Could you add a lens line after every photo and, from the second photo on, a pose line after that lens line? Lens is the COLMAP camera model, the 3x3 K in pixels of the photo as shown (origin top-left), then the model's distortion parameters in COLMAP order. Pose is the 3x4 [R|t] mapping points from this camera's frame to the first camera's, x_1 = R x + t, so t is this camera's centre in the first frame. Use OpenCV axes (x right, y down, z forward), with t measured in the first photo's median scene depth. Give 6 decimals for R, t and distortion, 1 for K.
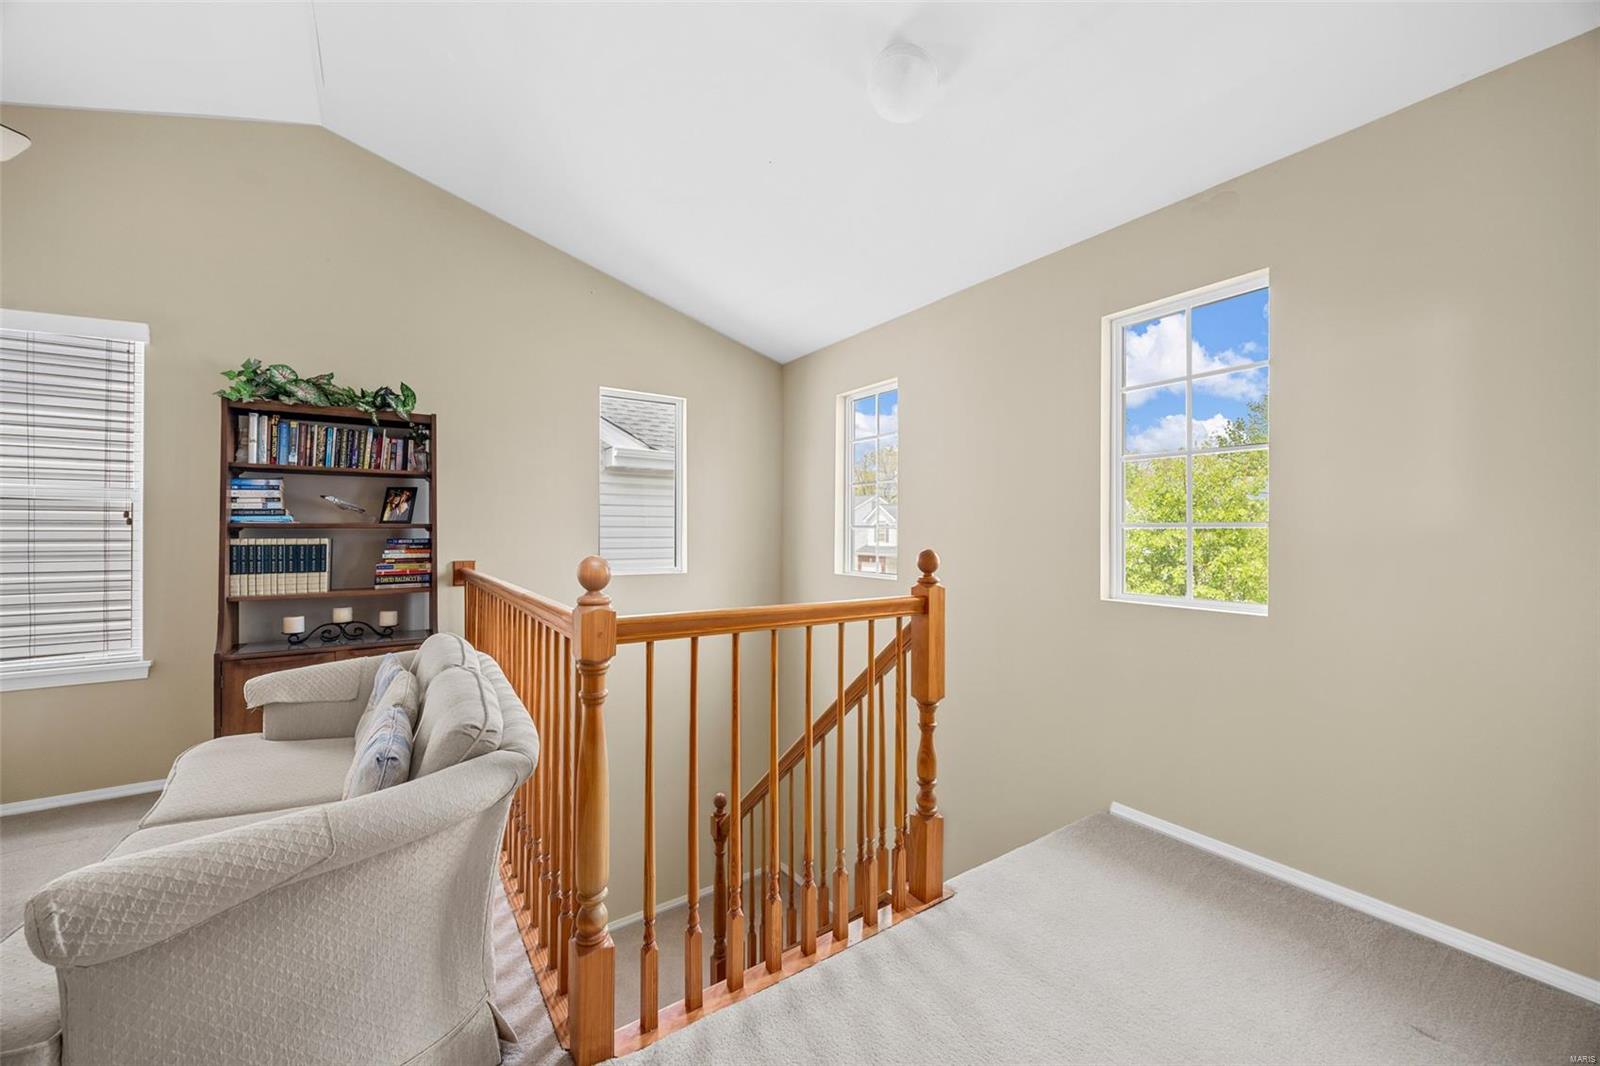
lens RADIAL K [[616.3, 0, 797.4], [0, 616.3, 512.6], [0, 0, 1]] dist [0.001008, 0.000050]
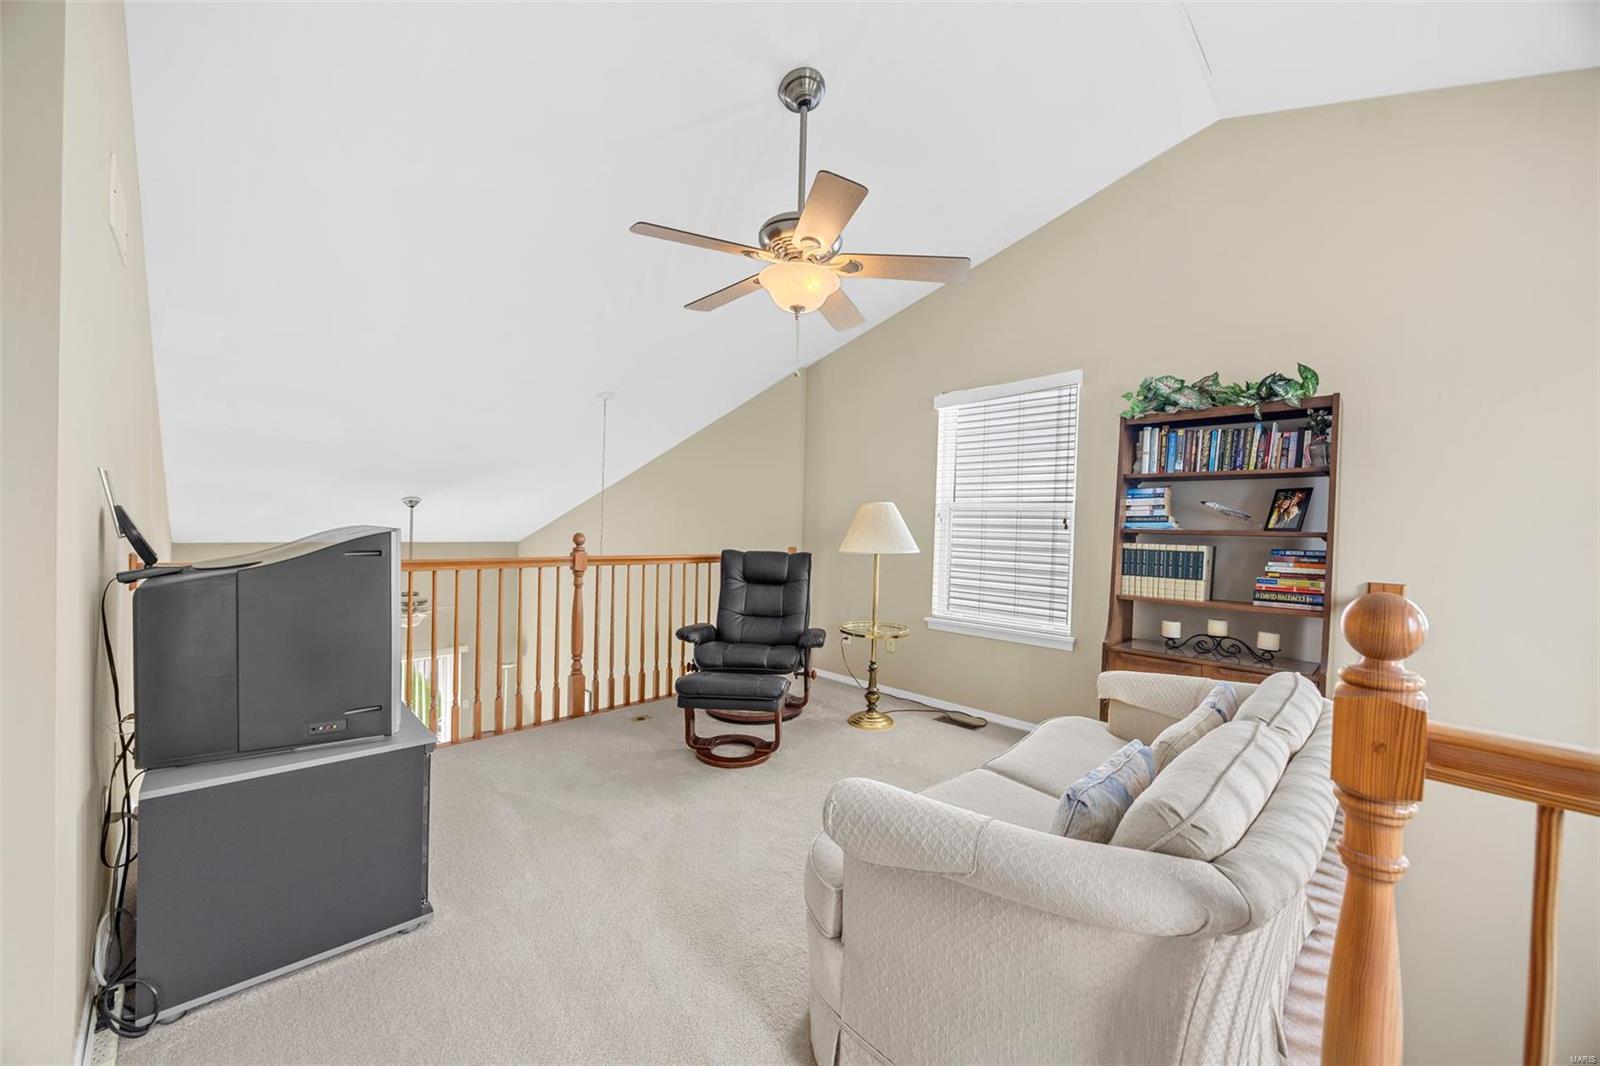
lens RADIAL K [[604.4, 0, 798.1], [0, 604.4, 529.0], [0, 0, 1]] dist [-0.002998, -0.000236]
pose [[0.192465, 0.009829, -0.981255, 0.038097], [0.004549, 0.999930, 0.010908, 0.002306], [0.981293, -0.006563, 0.192407, 0.191239]]
